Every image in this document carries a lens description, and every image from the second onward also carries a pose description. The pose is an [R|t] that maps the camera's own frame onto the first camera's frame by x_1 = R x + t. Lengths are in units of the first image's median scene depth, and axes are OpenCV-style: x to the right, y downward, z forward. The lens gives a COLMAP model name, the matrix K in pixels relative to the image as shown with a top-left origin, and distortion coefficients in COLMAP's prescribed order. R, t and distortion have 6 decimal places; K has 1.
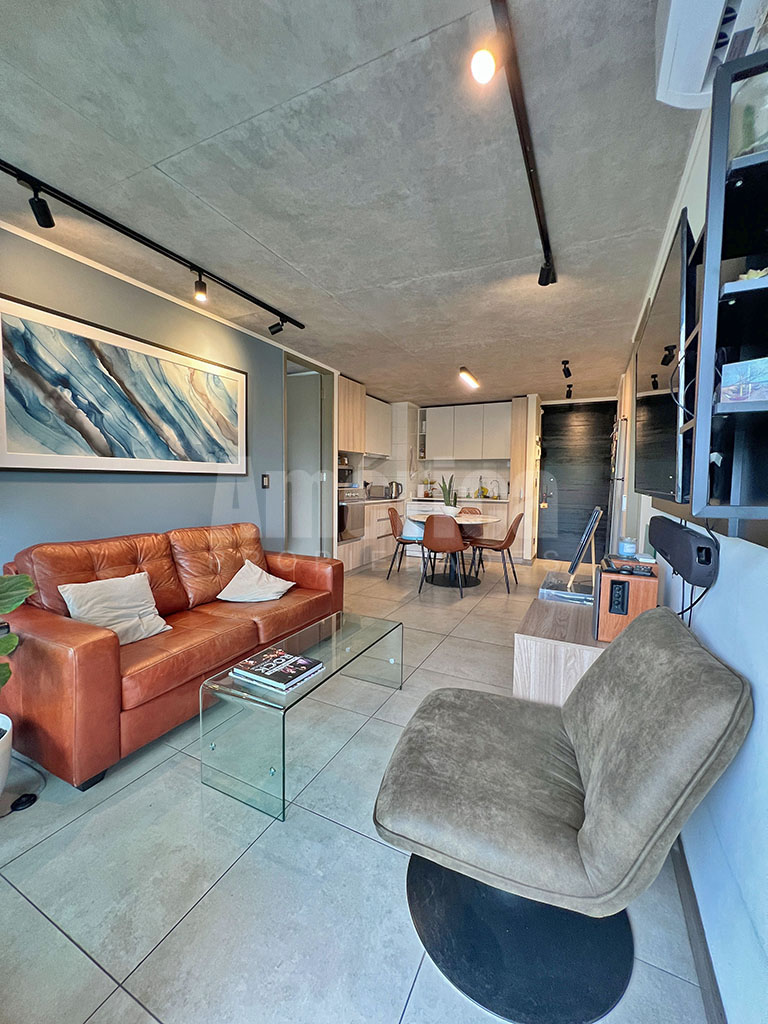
lens RADIAL K [[409.9, 0, 387.5], [0, 409.9, 507.4], [0, 0, 1]] dist [-0.001370, -0.000359]
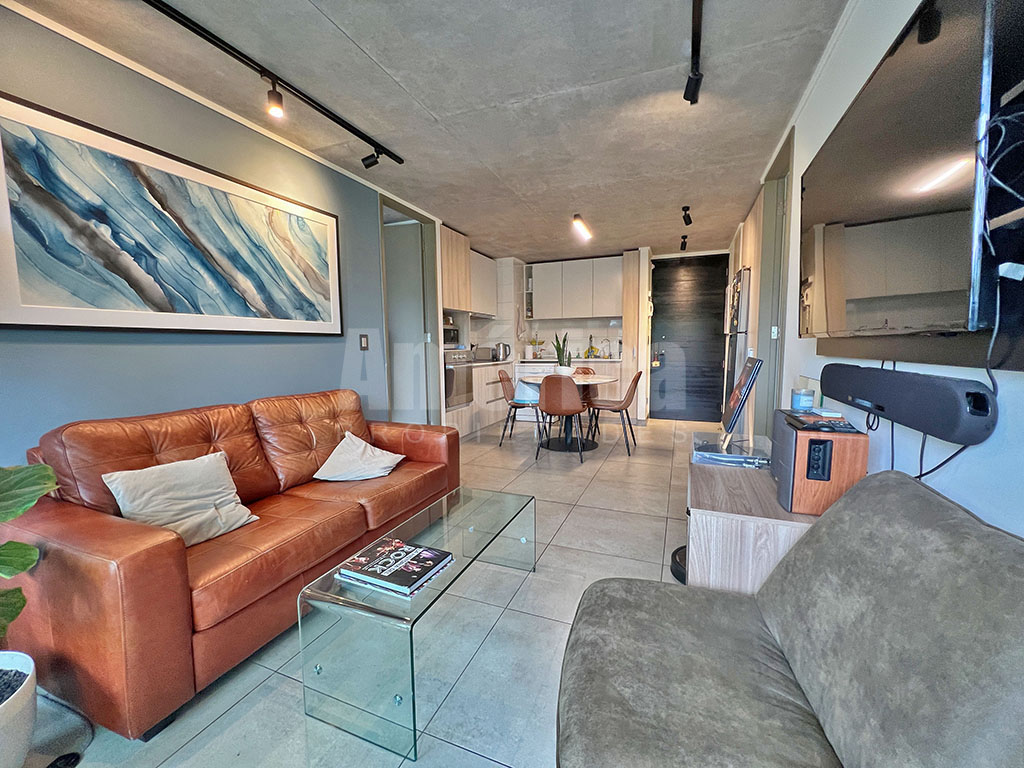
lens RADIAL K [[411.3, 0, 517.0], [0, 411.3, 387.1], [0, 0, 1]] dist [-0.003008, 0.001182]
pose [[0.996727, -0.030986, 0.074672, -0.049656], [0.028347, 0.998944, 0.036156, 0.013415], [-0.075713, -0.033921, 0.996553, 0.115848]]
